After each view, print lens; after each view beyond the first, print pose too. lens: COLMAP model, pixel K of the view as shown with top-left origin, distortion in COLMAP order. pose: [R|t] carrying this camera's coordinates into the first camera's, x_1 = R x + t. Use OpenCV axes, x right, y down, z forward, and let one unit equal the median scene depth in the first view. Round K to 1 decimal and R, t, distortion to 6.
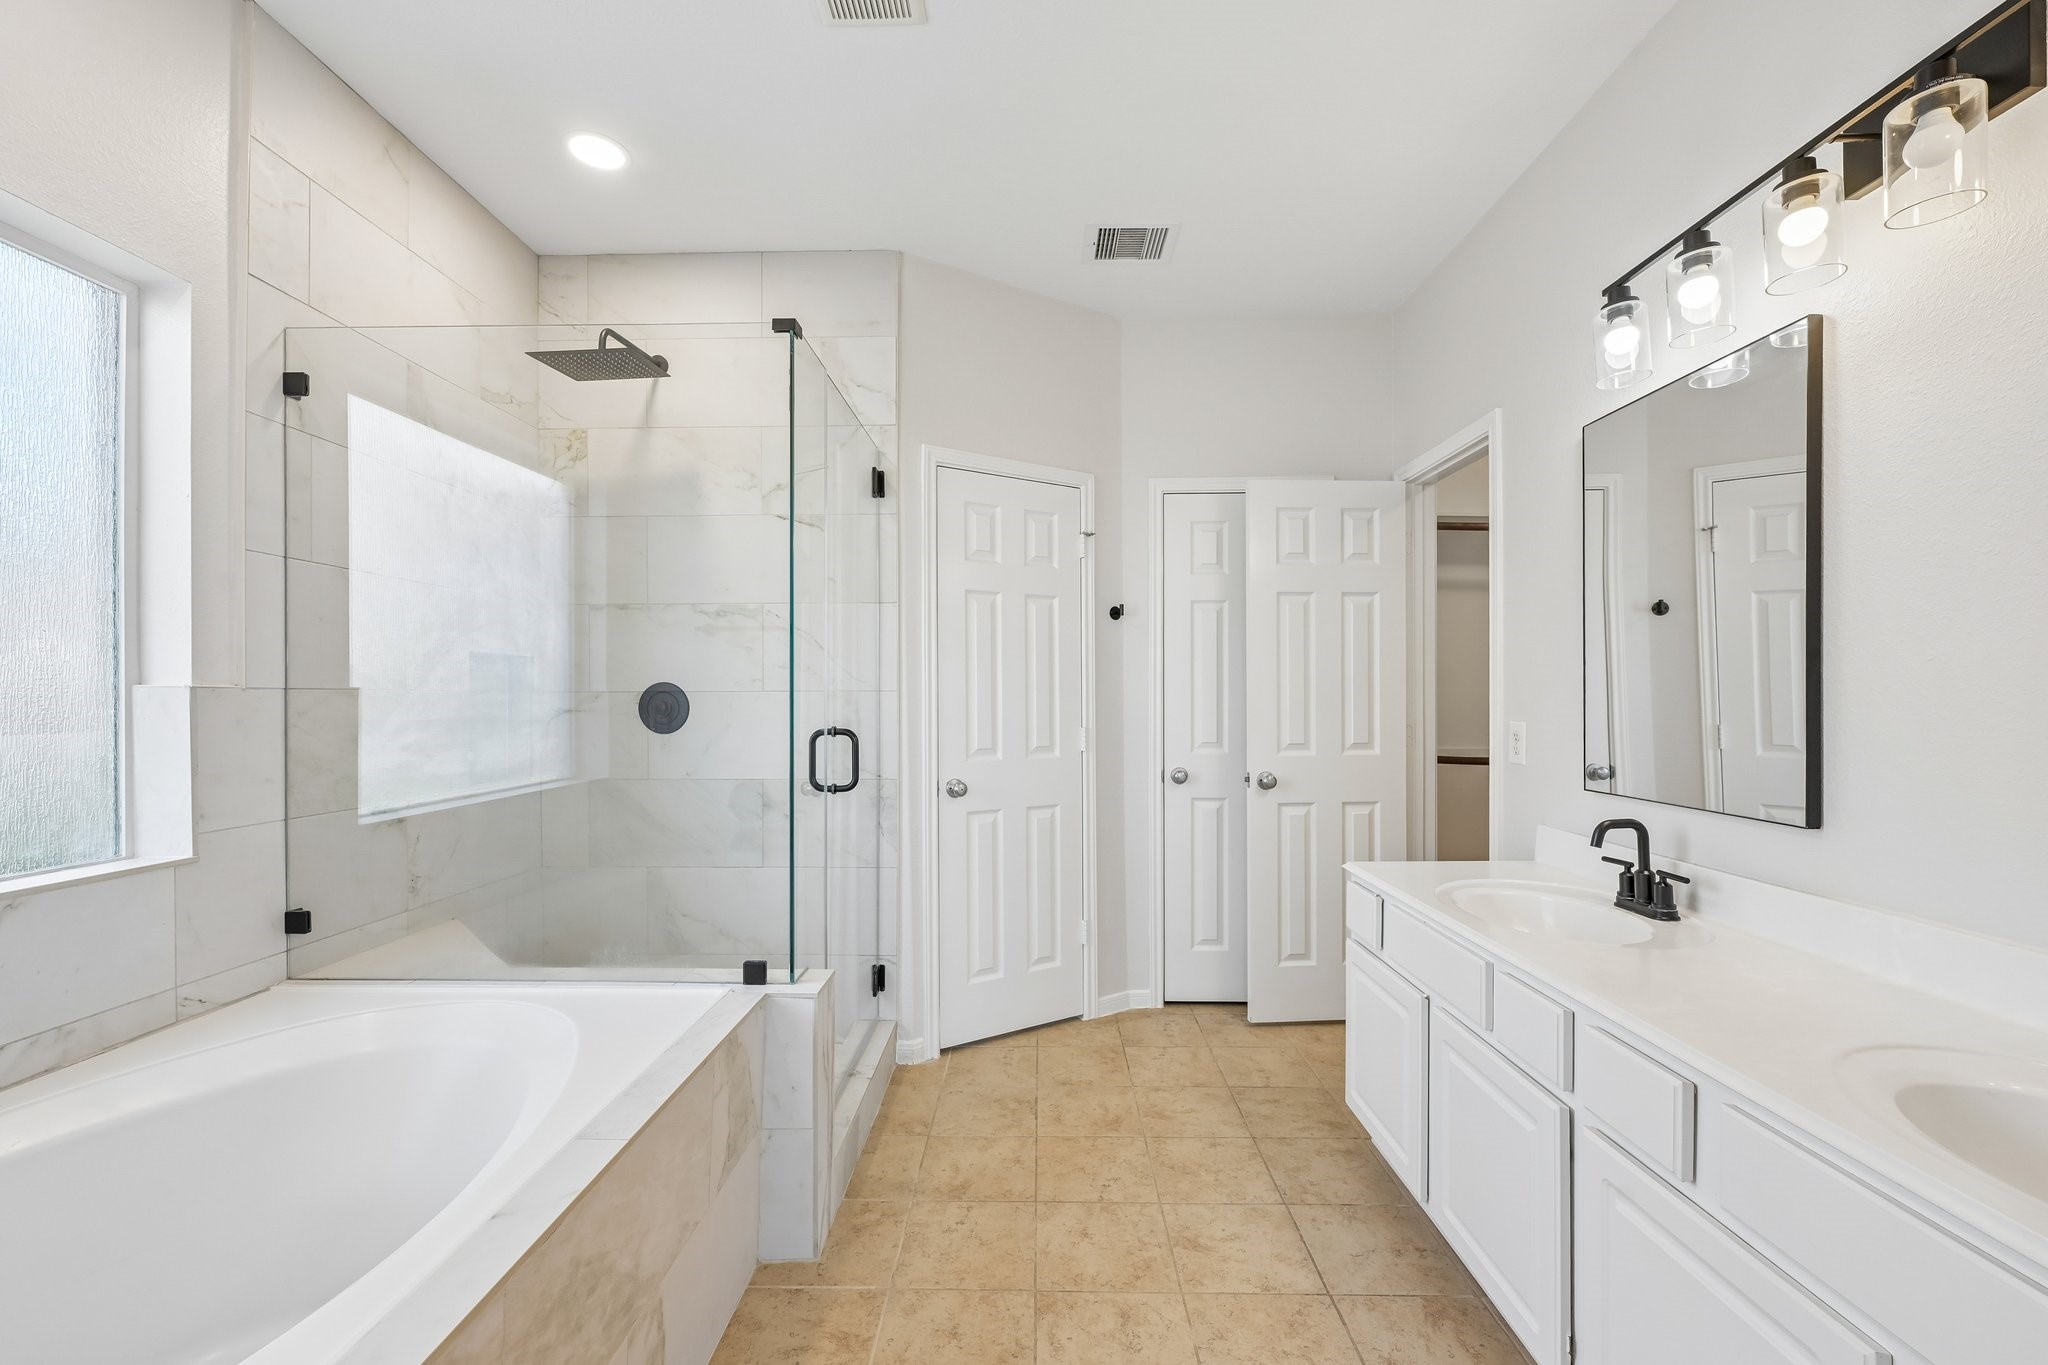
lens RADIAL K [[825.1, 0, 1032.4], [0, 825.1, 692.4], [0, 0, 1]] dist [-0.000896, -0.000214]
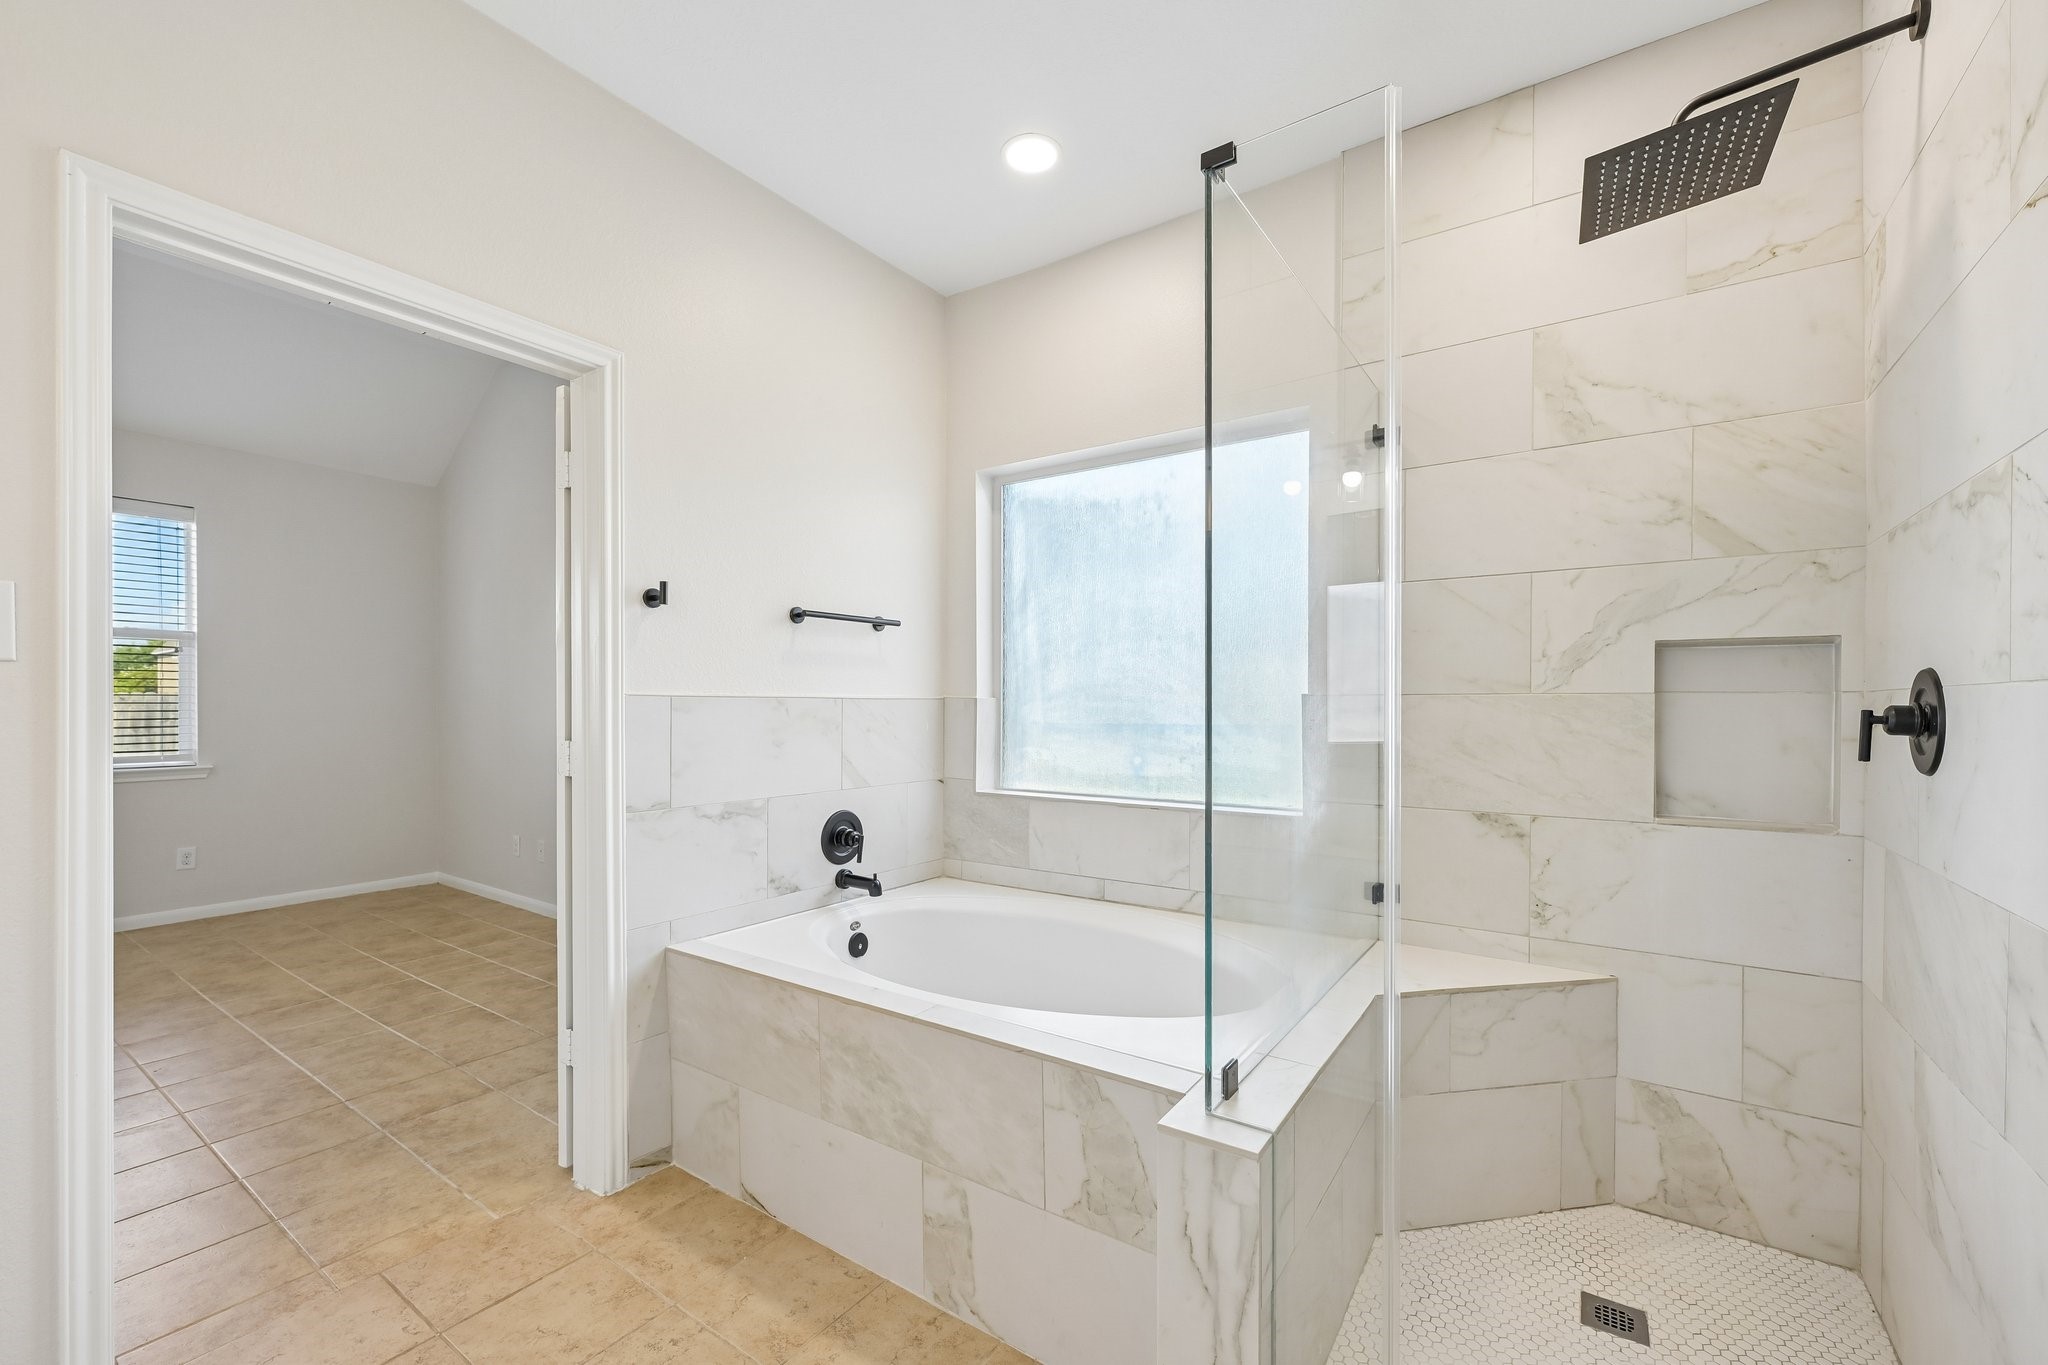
lens RADIAL K [[824.1, 0, 1030.7], [0, 824.1, 713.3], [0, 0, 1]] dist [0.000925, 0.000138]
pose [[-0.553994, 0.003318, -0.832514, 0.304418], [0.002519, 0.999994, 0.002309, 0.015140], [0.832517, -0.000818, -0.554000, 1.046809]]
